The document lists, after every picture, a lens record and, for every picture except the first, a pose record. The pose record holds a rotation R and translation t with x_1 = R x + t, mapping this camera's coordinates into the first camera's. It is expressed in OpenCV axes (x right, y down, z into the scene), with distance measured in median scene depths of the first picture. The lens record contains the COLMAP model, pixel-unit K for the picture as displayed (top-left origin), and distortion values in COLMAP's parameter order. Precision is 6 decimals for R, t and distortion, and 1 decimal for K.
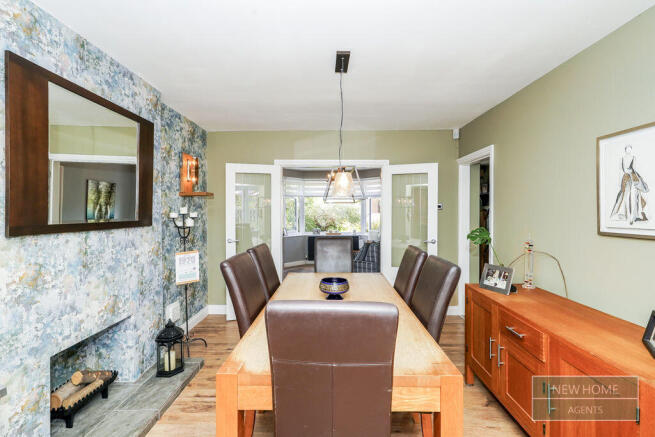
lens RADIAL K [[300.2, 0, 327.7], [0, 300.2, 216.0], [0, 0, 1]] dist [0.005473, 0.000610]
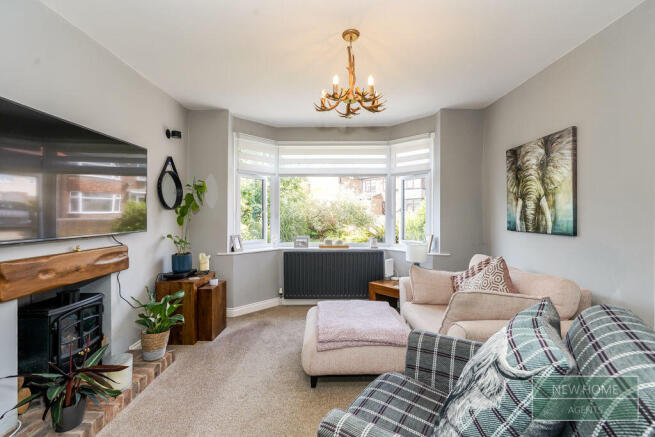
lens RADIAL K [[300.2, 0, 328.0], [0, 300.2, 216.8], [0, 0, 1]] dist [0.005473, 0.000610]
pose [[0.999935, 0.007989, 0.008179, 0.006041], [-0.007924, 0.999937, -0.007989, 0.025008], [-0.008242, 0.007924, 0.999935, 0.964887]]
